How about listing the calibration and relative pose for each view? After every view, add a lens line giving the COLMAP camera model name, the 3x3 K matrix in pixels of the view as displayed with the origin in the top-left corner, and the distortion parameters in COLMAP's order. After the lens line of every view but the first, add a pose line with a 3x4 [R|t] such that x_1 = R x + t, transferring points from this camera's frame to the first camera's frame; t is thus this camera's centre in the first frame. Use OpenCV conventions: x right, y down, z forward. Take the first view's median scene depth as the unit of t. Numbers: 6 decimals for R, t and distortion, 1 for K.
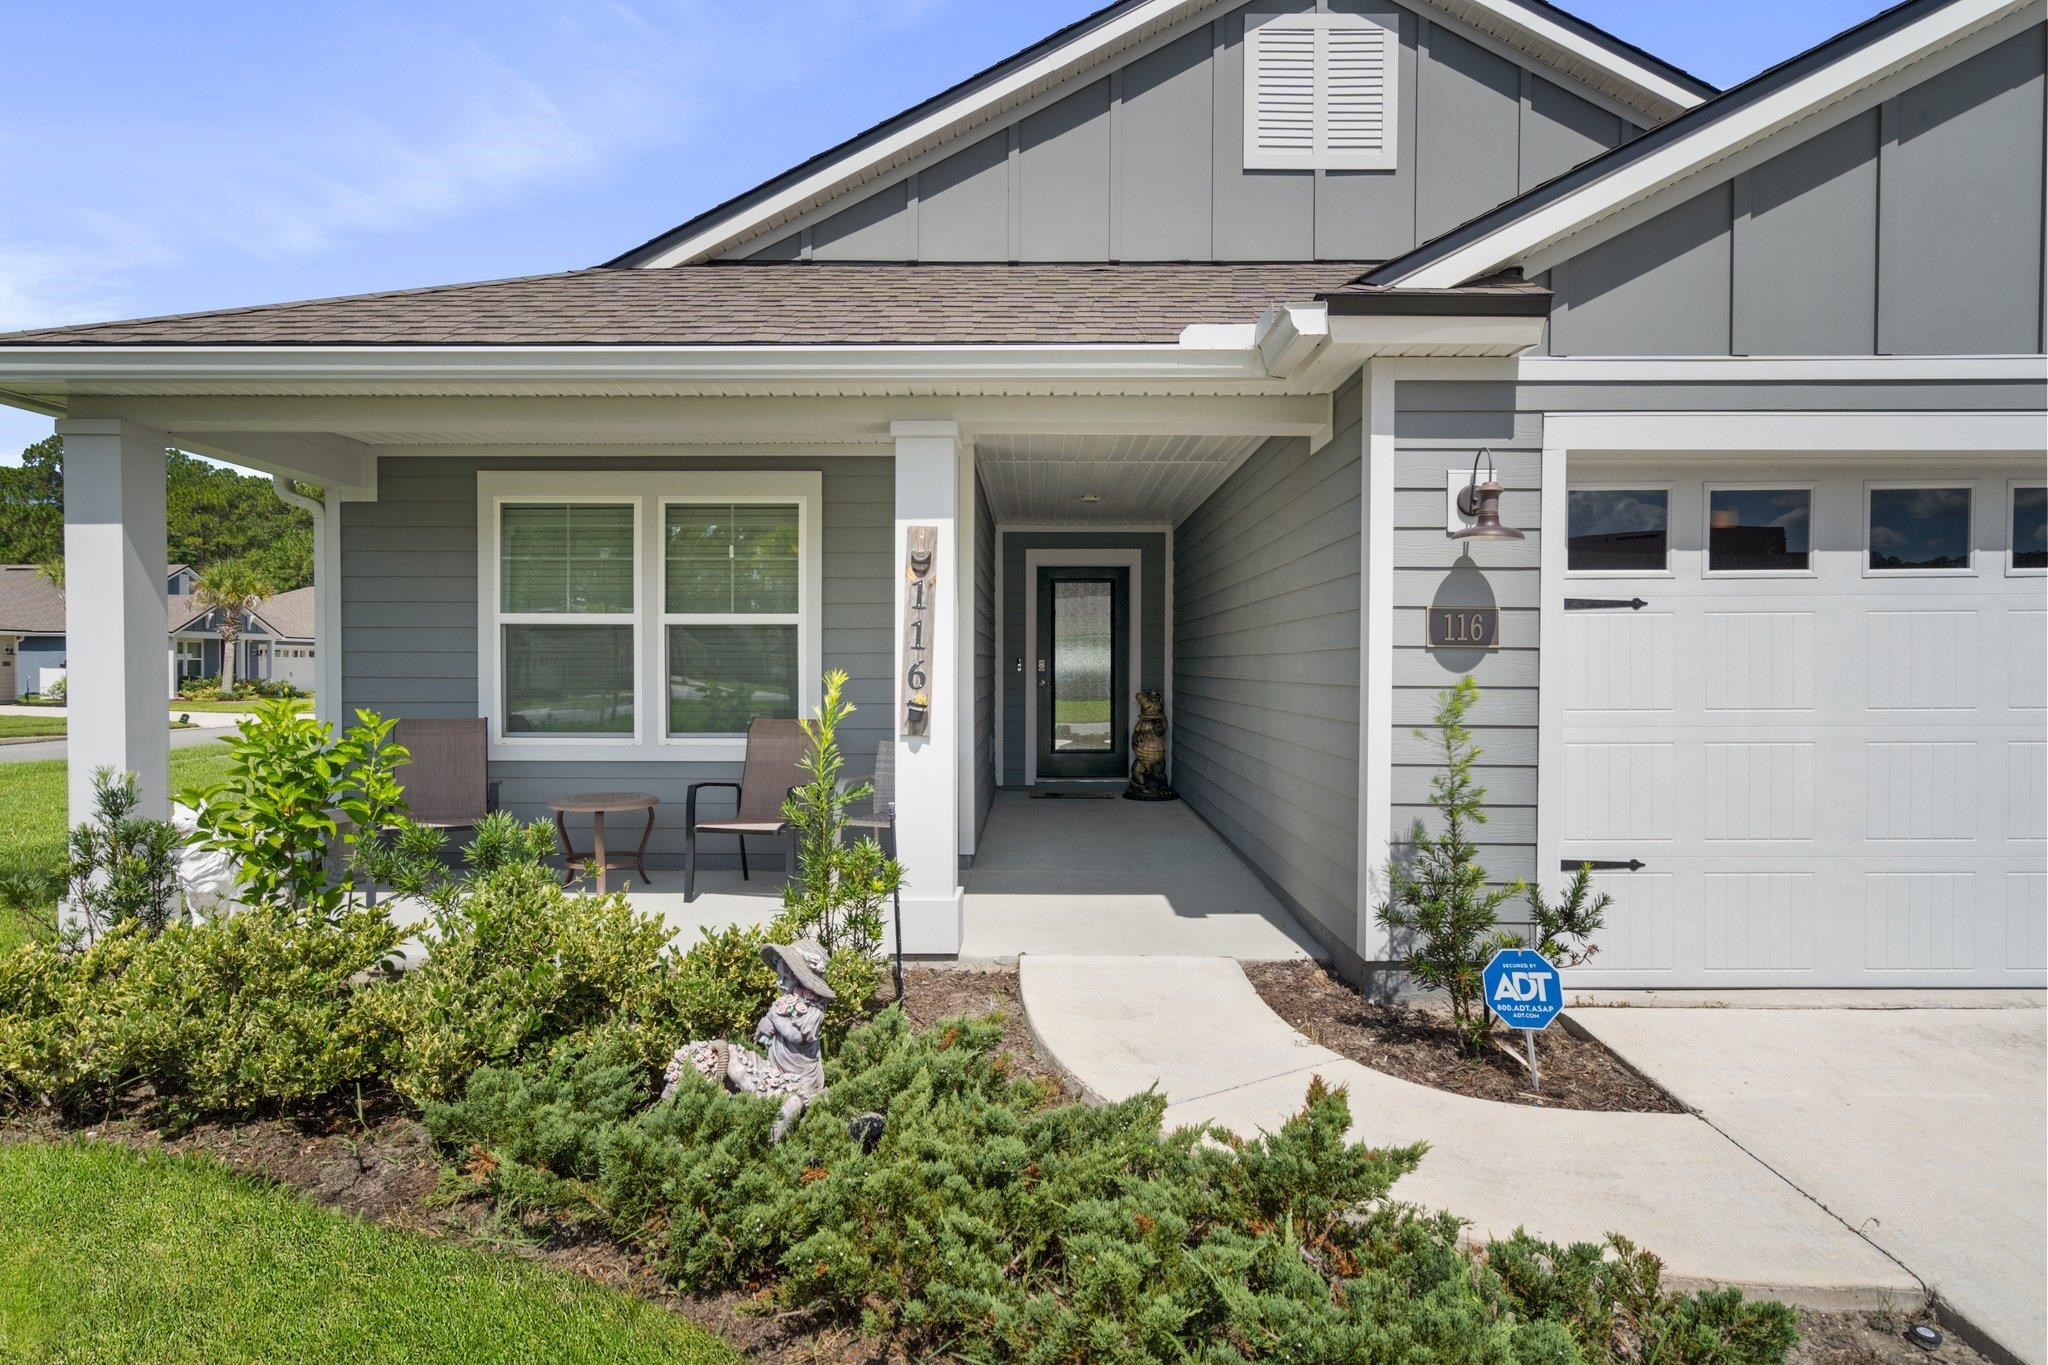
lens RADIAL K [[1108.9, 0, 1030.5], [0, 1108.9, 678.2], [0, 0, 1]] dist [-0.001151, 0.004361]
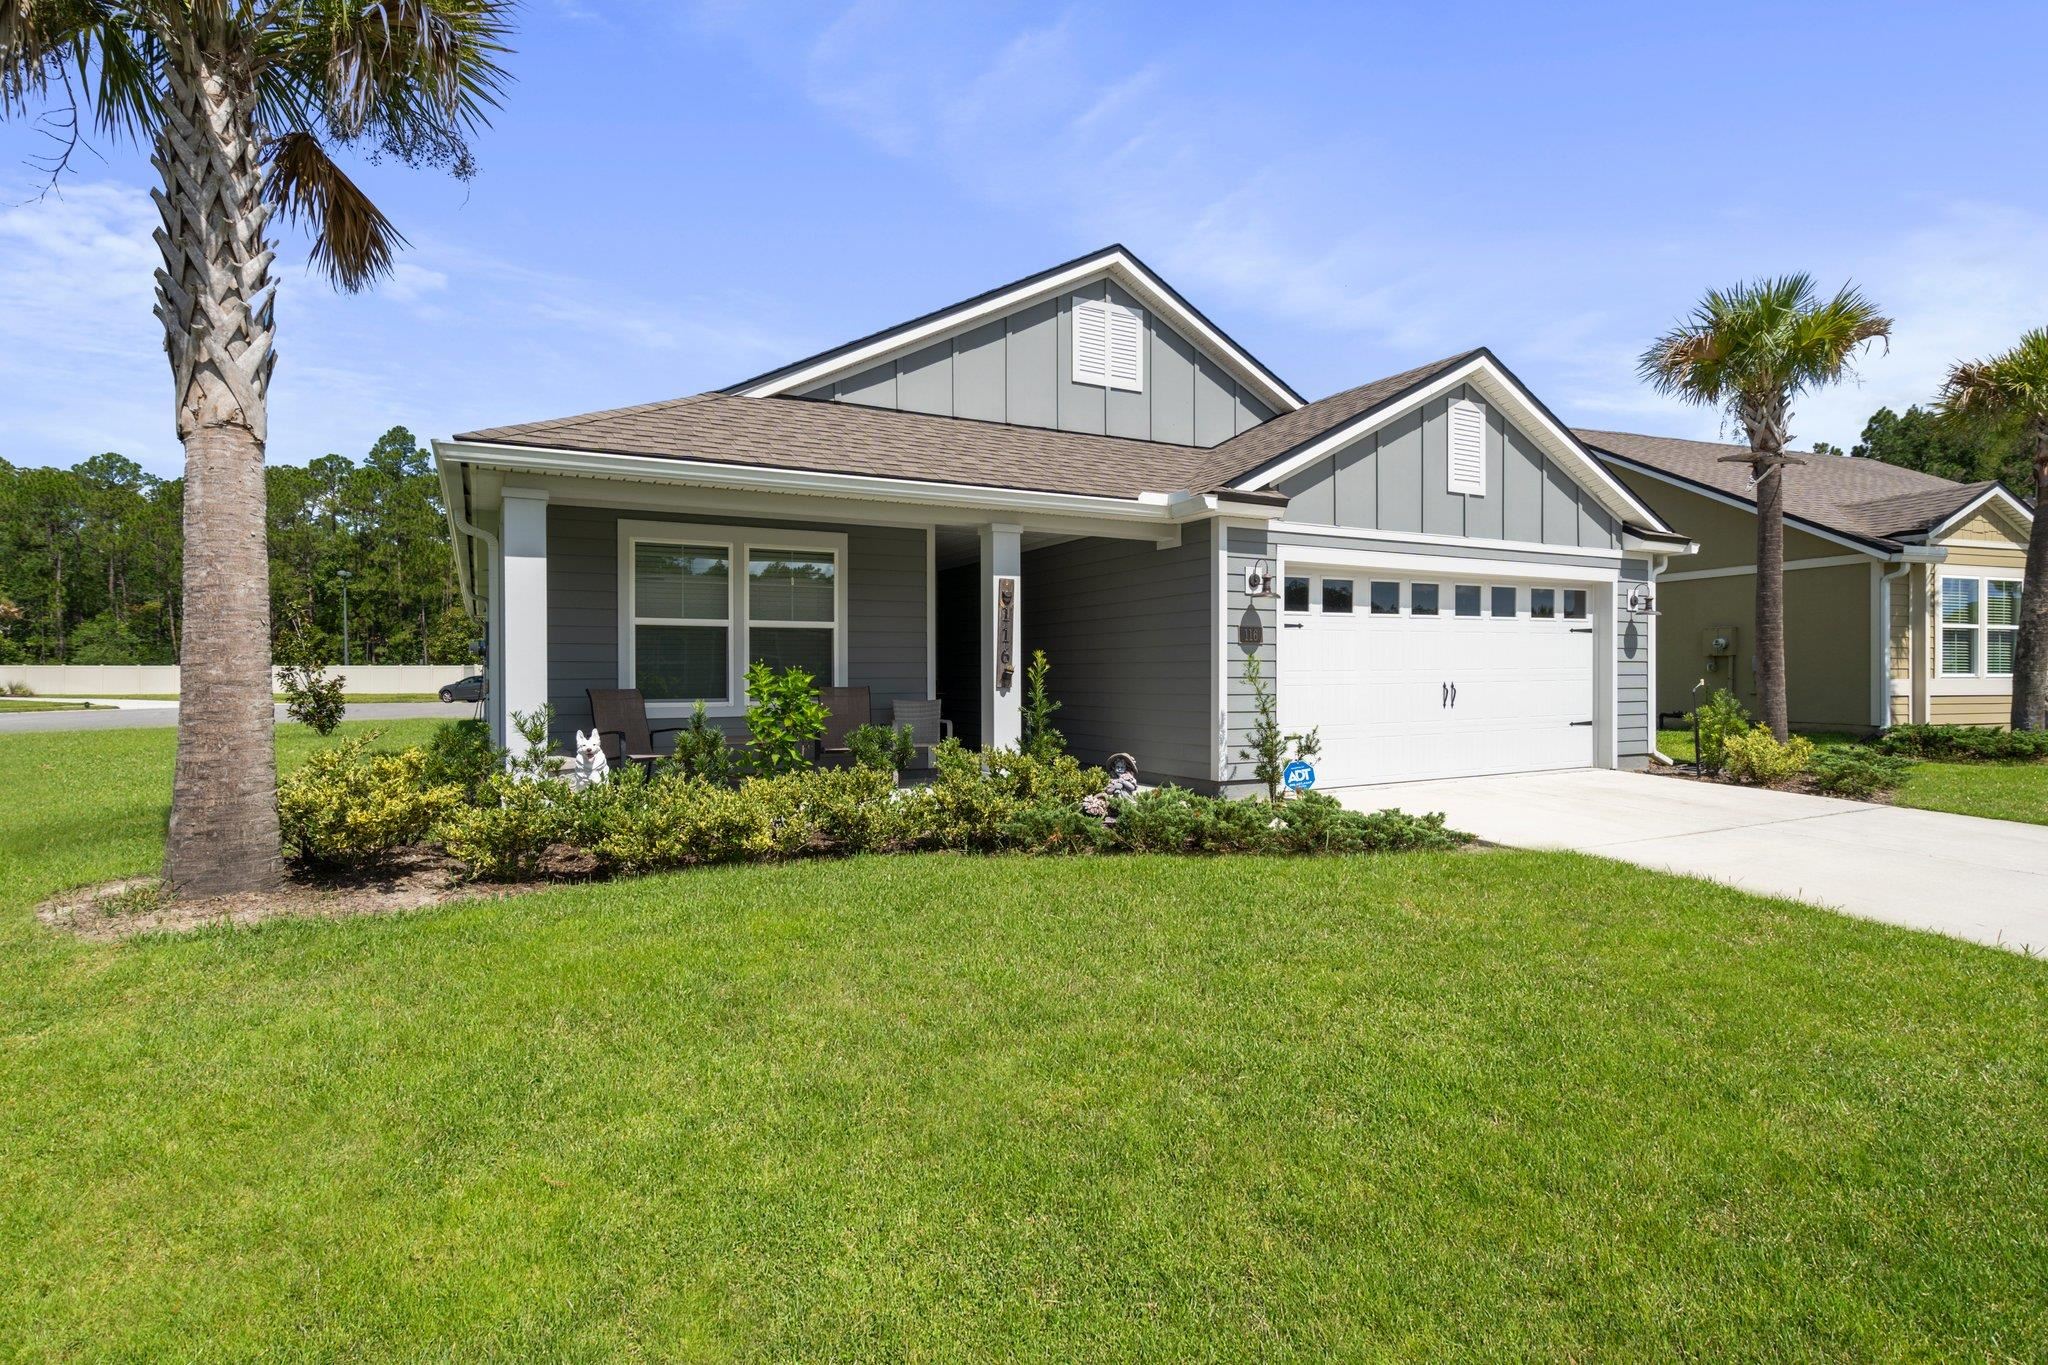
lens RADIAL K [[1023.3, 0, 1014.7], [0, 1023.3, 672.0], [0, 0, 1]] dist [-0.005759, 0.000634]
pose [[0.881395, -0.003992, 0.472363, -0.683952], [0.009454, 0.999913, -0.009188, 0.030250], [-0.472285, 0.012564, 0.881356, -0.422264]]
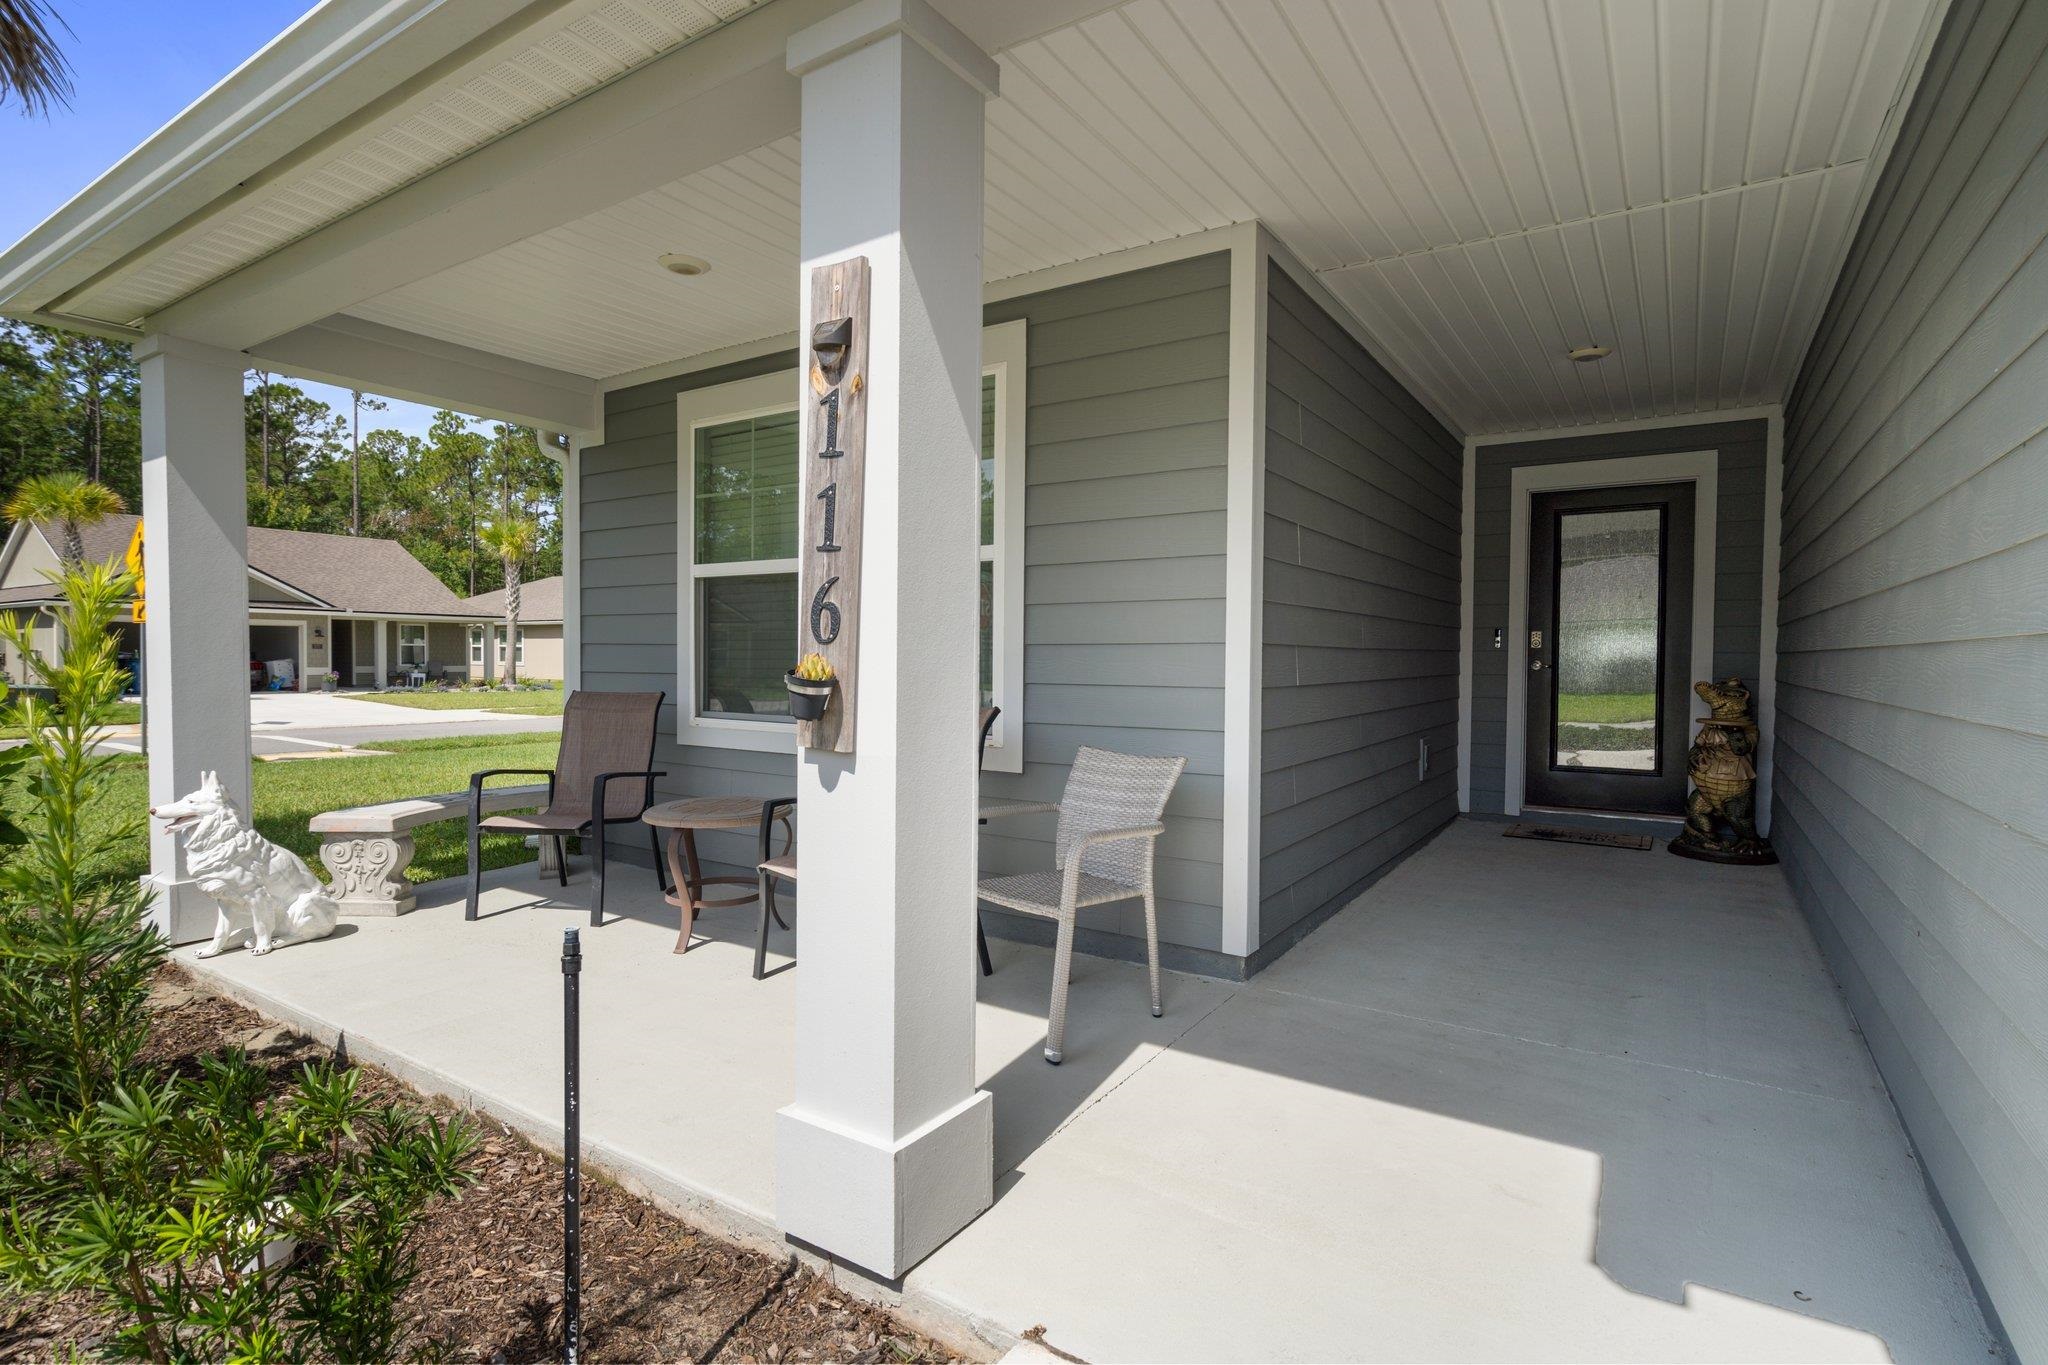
lens RADIAL K [[977.0, 0, 1038.6], [0, 977.0, 684.4], [0, 0, 1]] dist [0.005431, -0.001482]
pose [[0.839545, 0.020731, -0.542895, 0.128755], [-0.012073, 0.999737, 0.019506, 0.012465], [0.543156, -0.009822, 0.839574, 0.537365]]
